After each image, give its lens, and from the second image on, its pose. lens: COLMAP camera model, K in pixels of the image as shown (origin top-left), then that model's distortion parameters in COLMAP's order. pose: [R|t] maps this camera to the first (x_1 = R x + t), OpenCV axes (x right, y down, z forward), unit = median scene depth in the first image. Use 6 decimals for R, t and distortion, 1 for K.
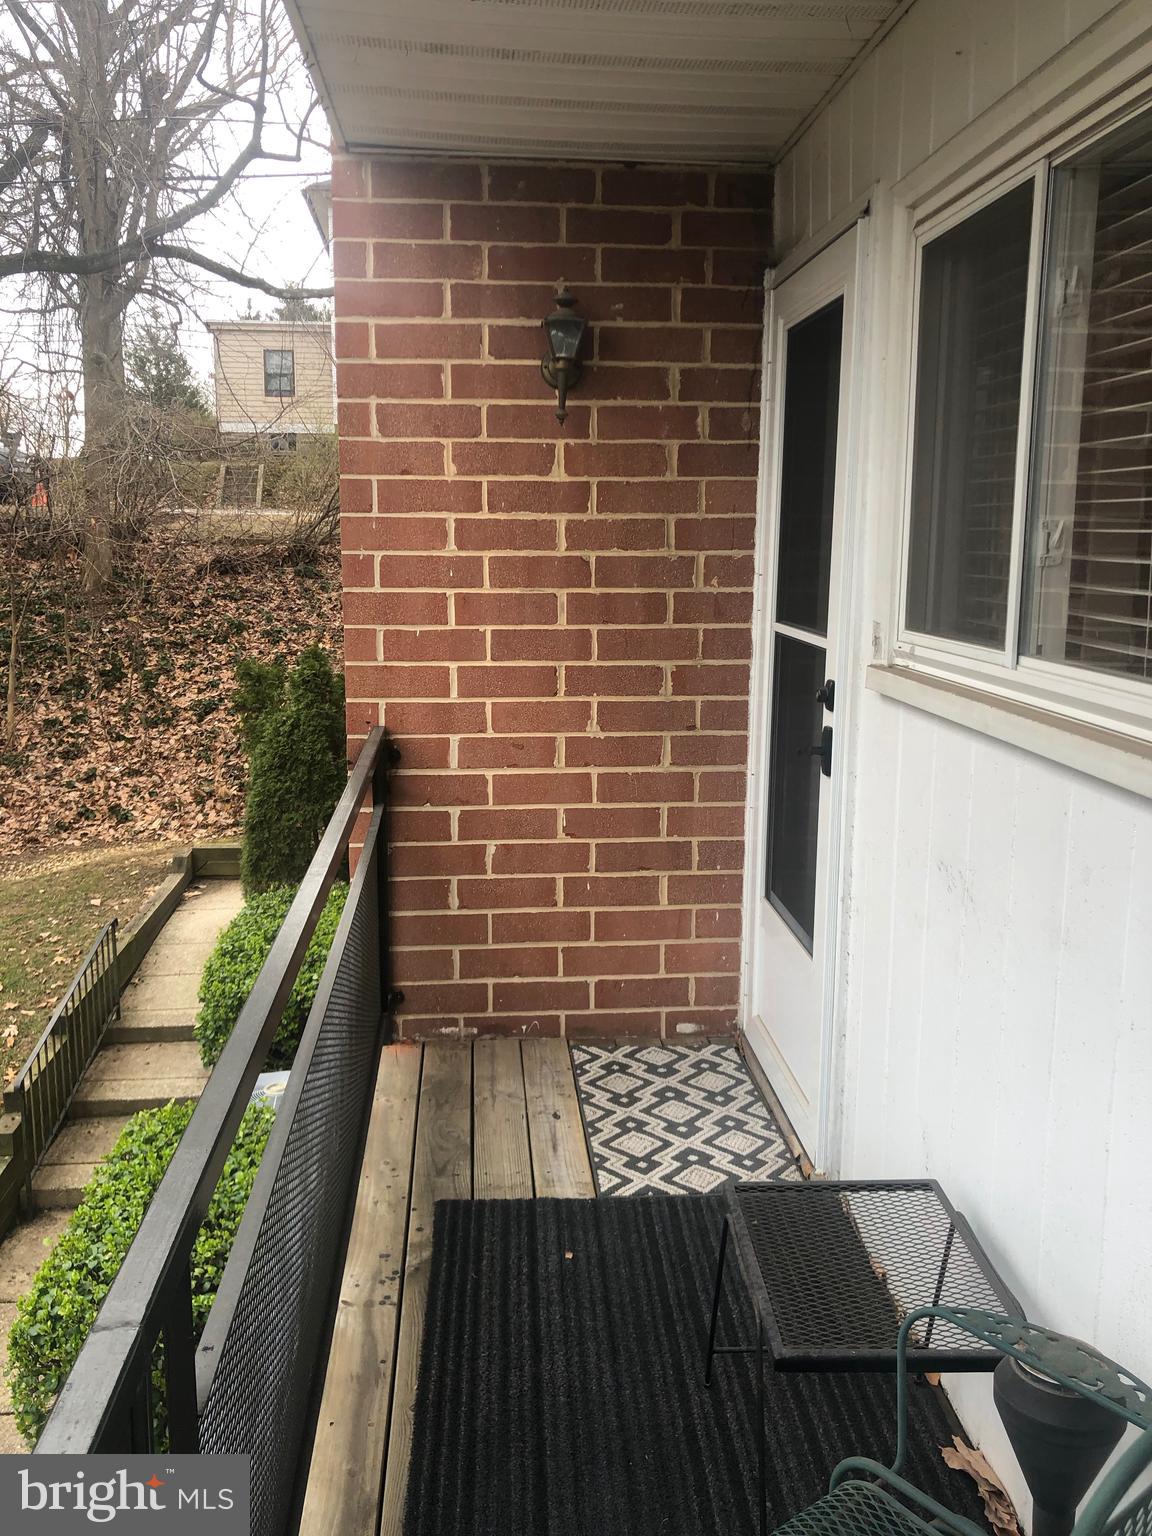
lens RADIAL K [[1240.2, 0, 576.0], [0, 1240.2, 768.0], [0, 0, 1]] dist [0.052595, -0.075826]
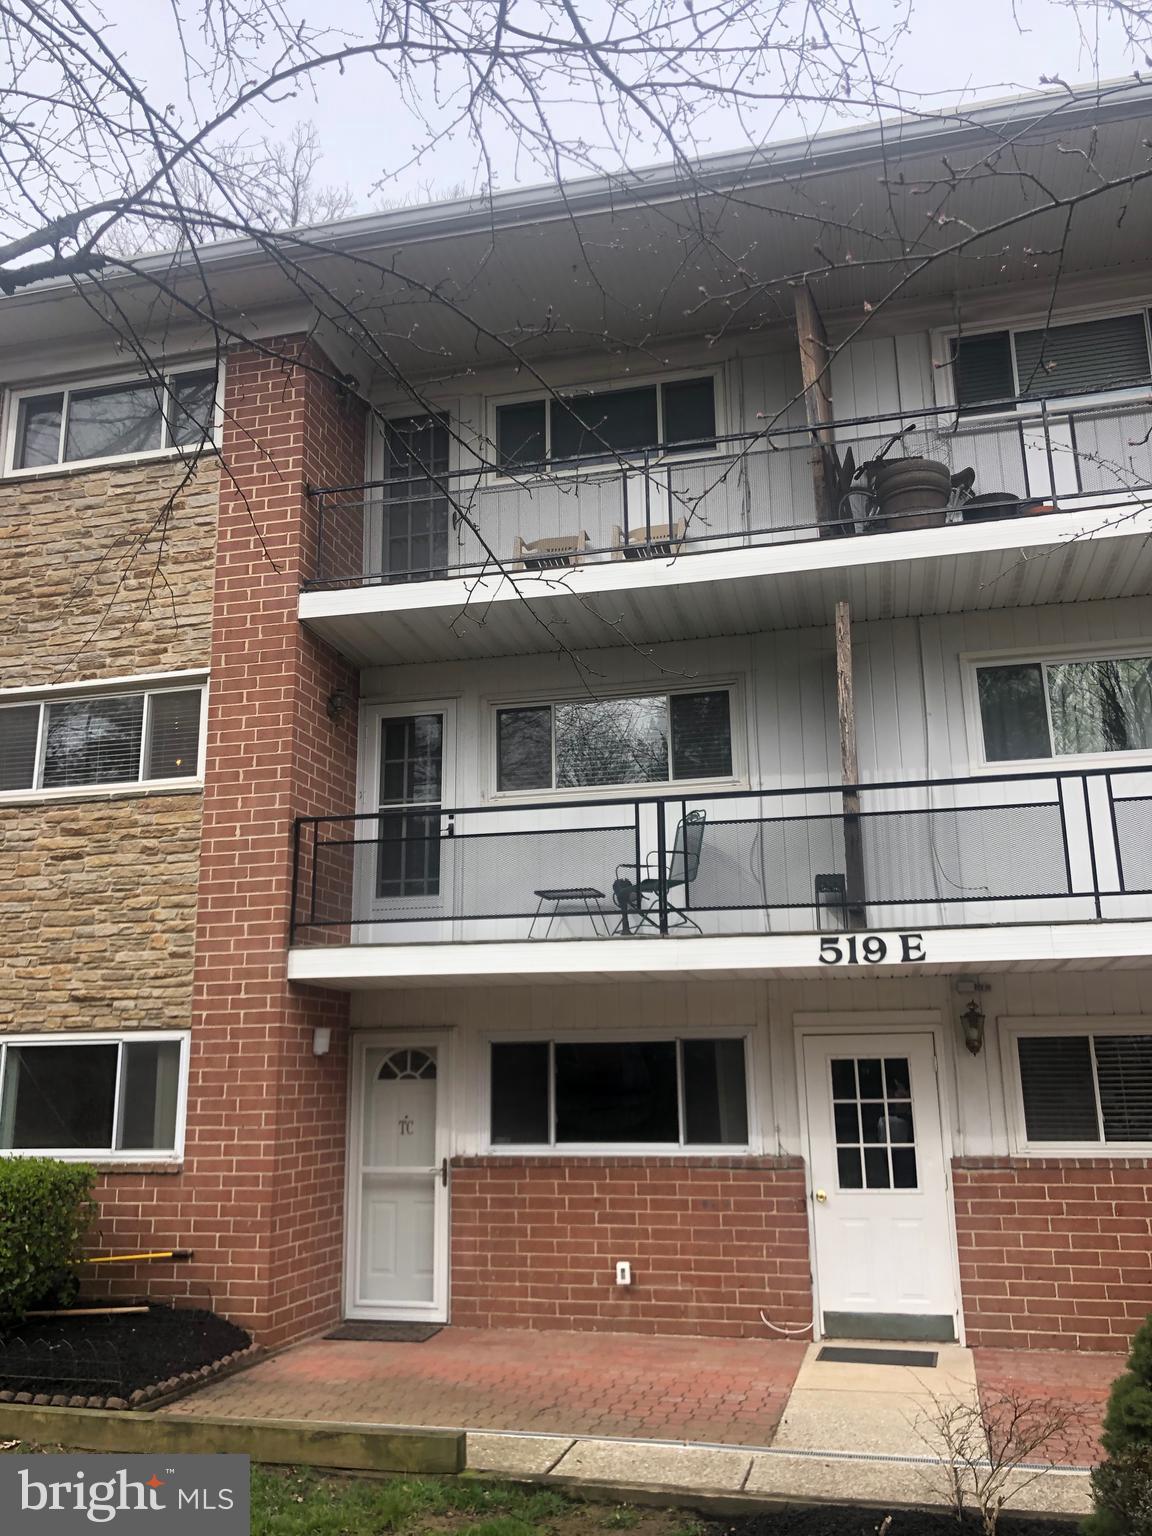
lens RADIAL K [[1262.0, 0, 576.0], [0, 1262.0, 768.0], [0, 0, 1]] dist [0.068092, -0.250544]
pose [[0.328227, 0.226848, 0.916955, -2.459475], [0.181780, 0.937421, -0.296980, 0.774007], [-0.926943, 0.264162, 0.266451, -0.278369]]
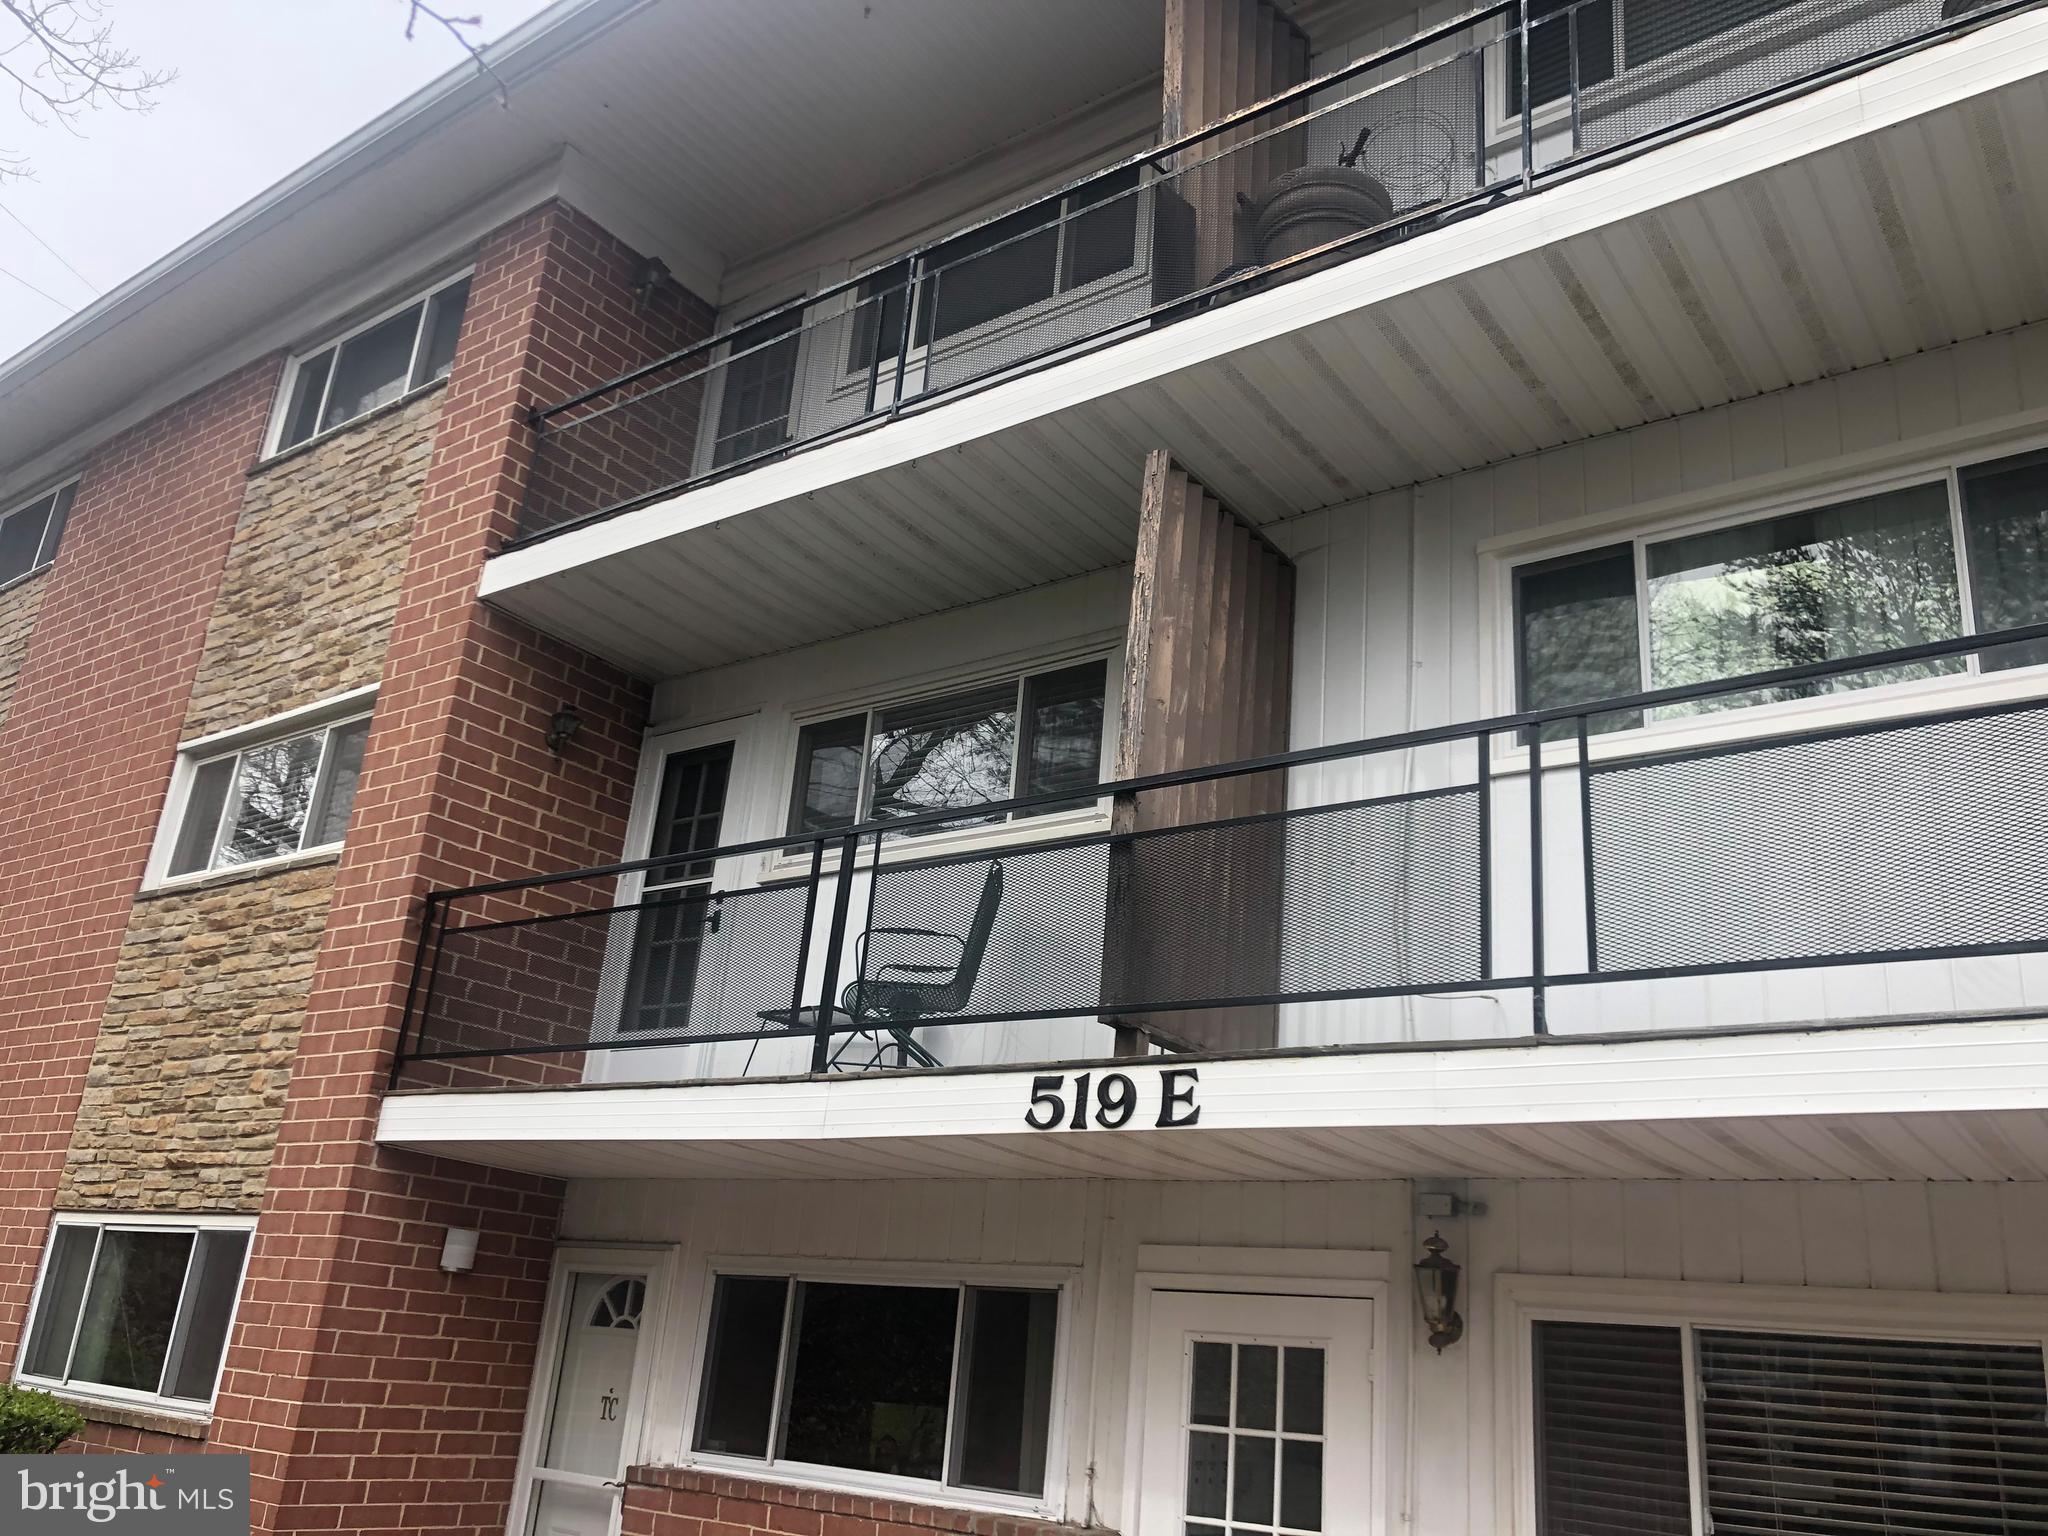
lens RADIAL K [[1695.7, 0, 1024.0], [0, 1695.7, 768.0], [0, 0, 1]] dist [0.048189, -0.084835]
pose [[0.665692, 0.302852, 0.682008, -1.272955], [0.055005, 0.891542, -0.449586, 0.913105], [-0.744197, 0.336800, 0.576834, -1.002222]]
